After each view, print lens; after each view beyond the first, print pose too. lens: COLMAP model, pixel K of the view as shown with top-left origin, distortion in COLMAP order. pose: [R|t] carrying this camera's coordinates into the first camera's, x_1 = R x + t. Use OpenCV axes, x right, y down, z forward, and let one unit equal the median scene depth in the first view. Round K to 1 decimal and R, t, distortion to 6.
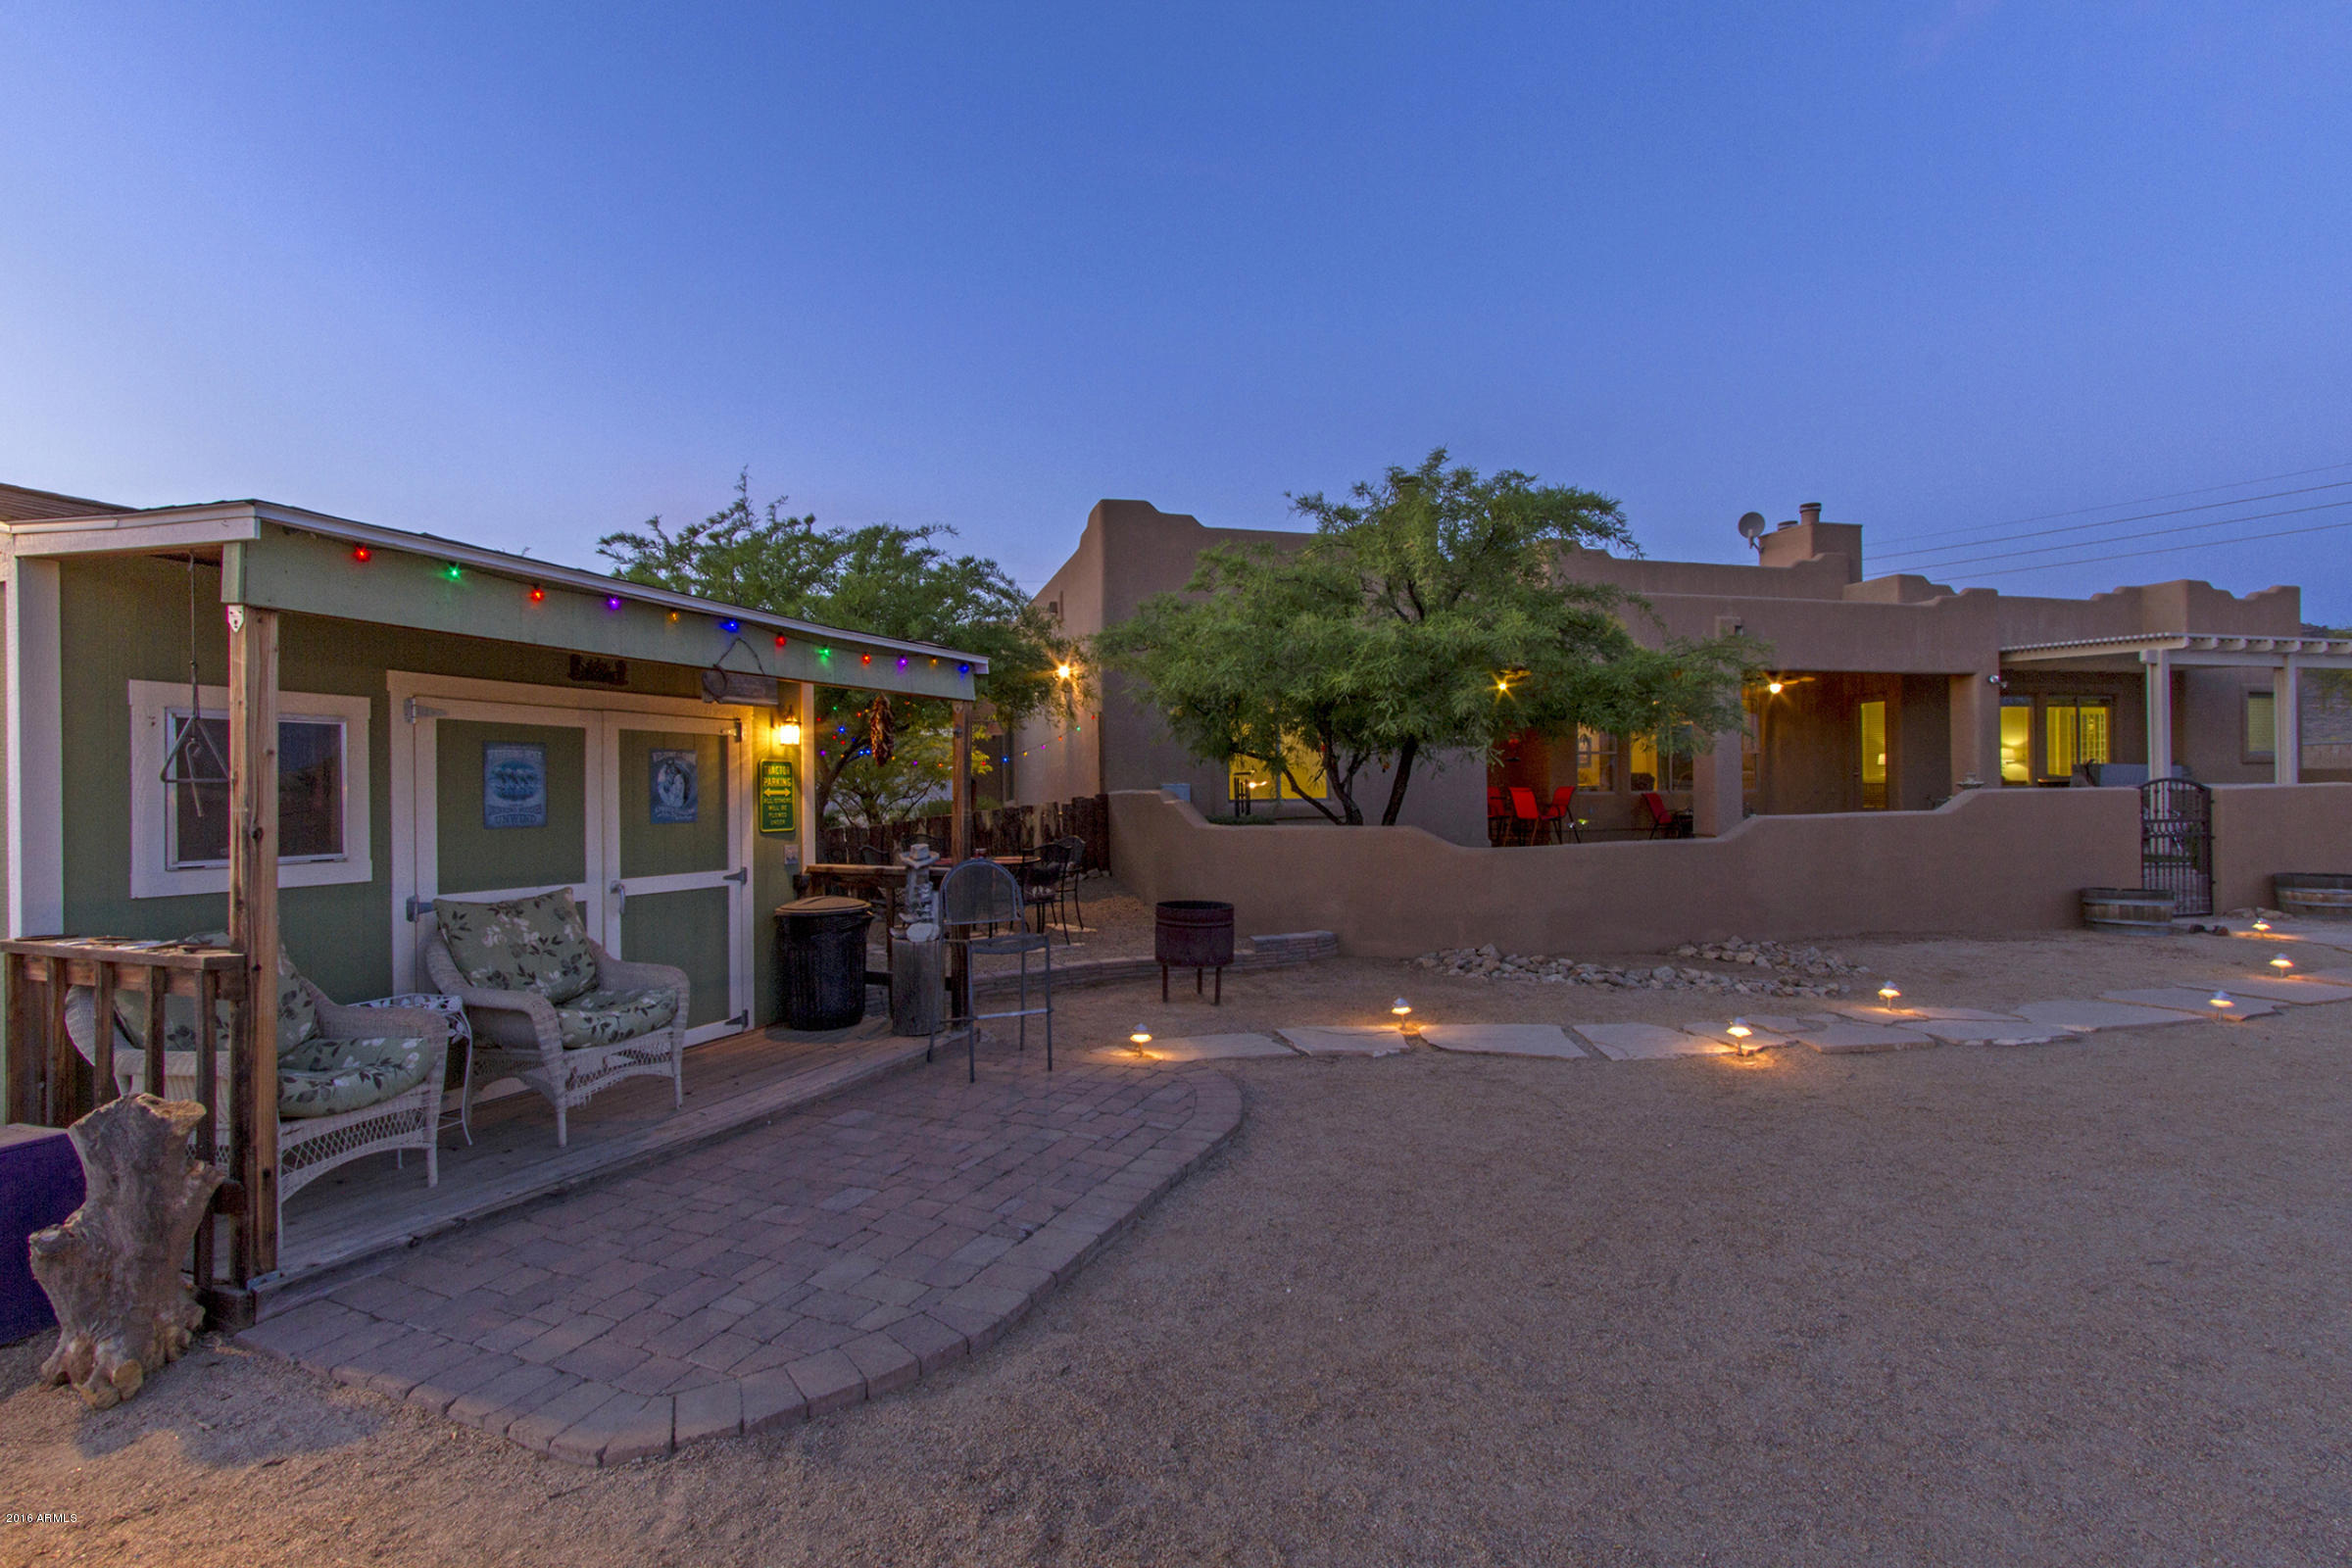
lens RADIAL K [[1084.6, 0, 1176.0], [0, 1084.6, 784.0], [0, 0, 1]] dist [0.002526, 0.000361]
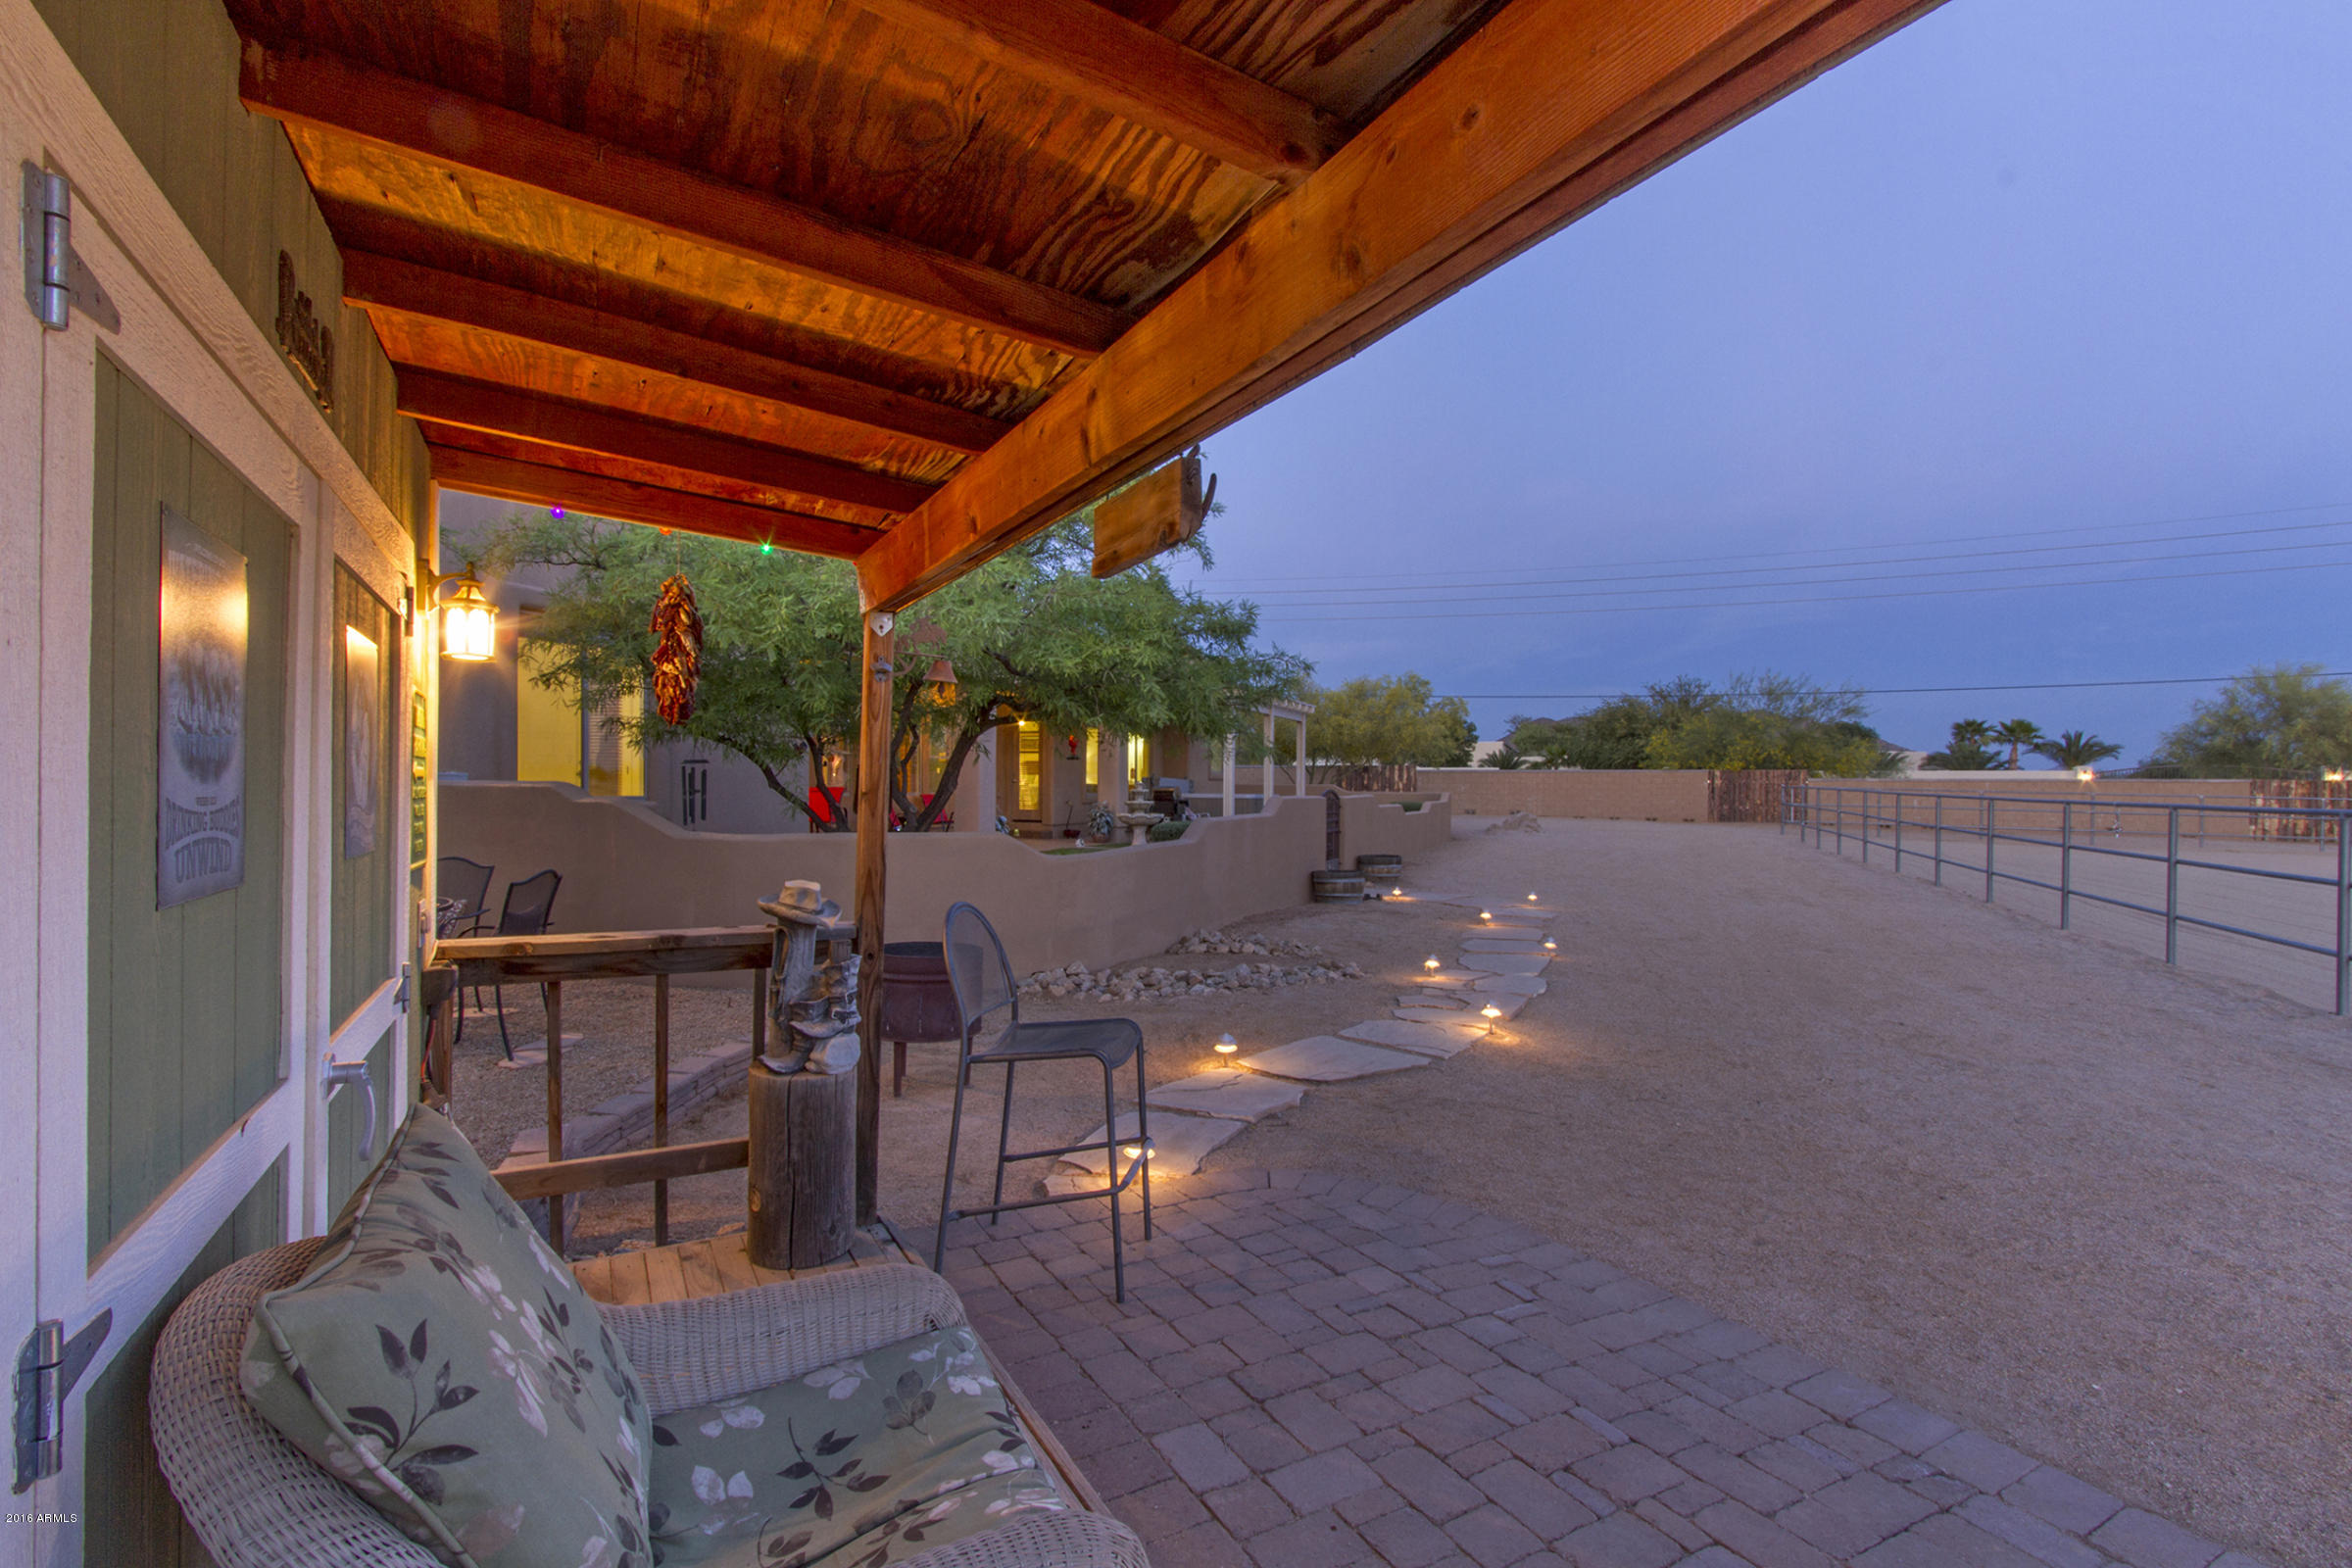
lens RADIAL K [[1084.6, 0, 1176.0], [0, 1084.6, 784.0], [0, 0, 1]] dist [0.002526, 0.000361]
pose [[0.617172, 0.018723, 0.786605, -0.407318], [-0.015706, 0.999811, -0.011475, 0.010450], [-0.786672, -0.005273, 0.617349, 0.424850]]
